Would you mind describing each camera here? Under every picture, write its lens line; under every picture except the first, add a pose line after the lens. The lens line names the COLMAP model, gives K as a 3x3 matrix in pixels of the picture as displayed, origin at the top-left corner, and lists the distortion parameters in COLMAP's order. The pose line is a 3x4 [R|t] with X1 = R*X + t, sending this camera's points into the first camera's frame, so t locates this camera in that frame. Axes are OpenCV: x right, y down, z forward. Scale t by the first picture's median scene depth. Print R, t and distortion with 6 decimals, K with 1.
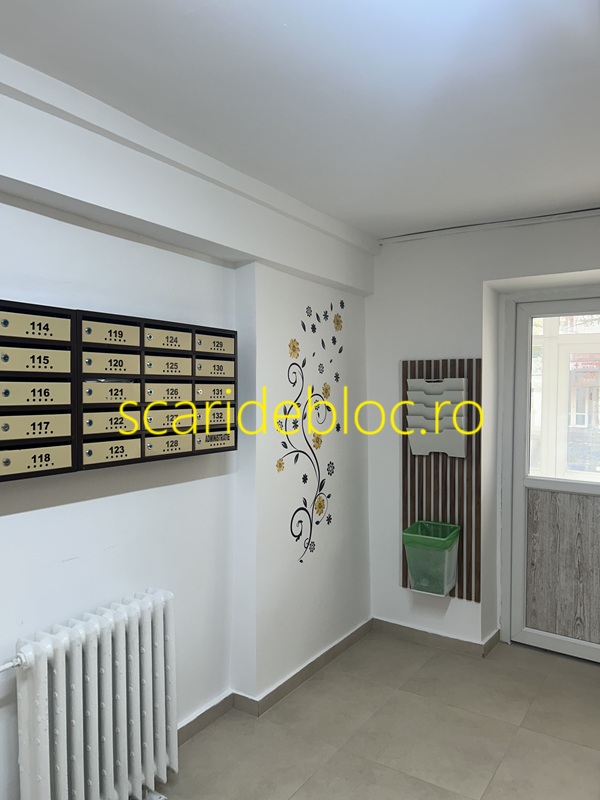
lens RADIAL K [[584.2, 0, 300.0], [0, 584.2, 400.0], [0, 0, 1]] dist [-0.002310, -0.005936]
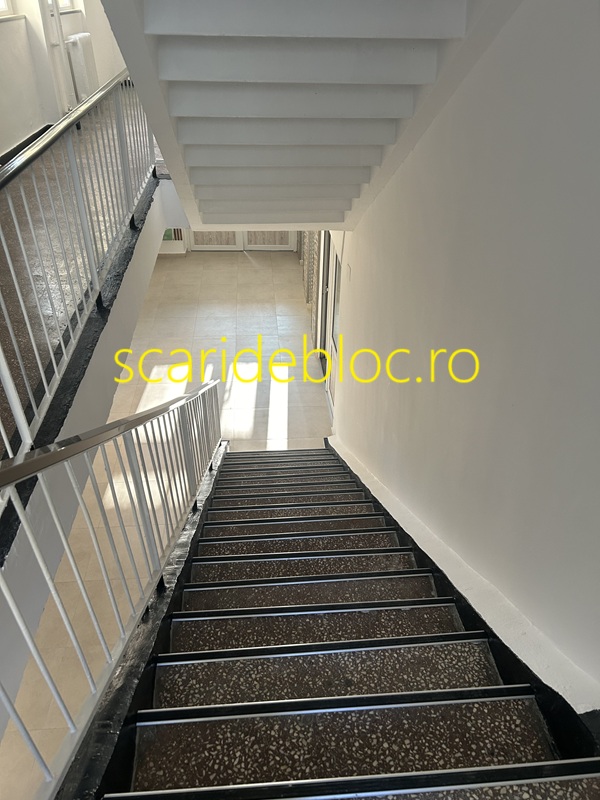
lens RADIAL K [[584.2, 0, 300.0], [0, 584.2, 400.0], [0, 0, 1]] dist [-0.002310, -0.005936]
pose [[0.779879, -0.354629, 0.515778, -1.085719], [0.000353, 0.824267, 0.566201, -0.698011], [-0.625930, -0.441387, 0.642954, -1.729096]]
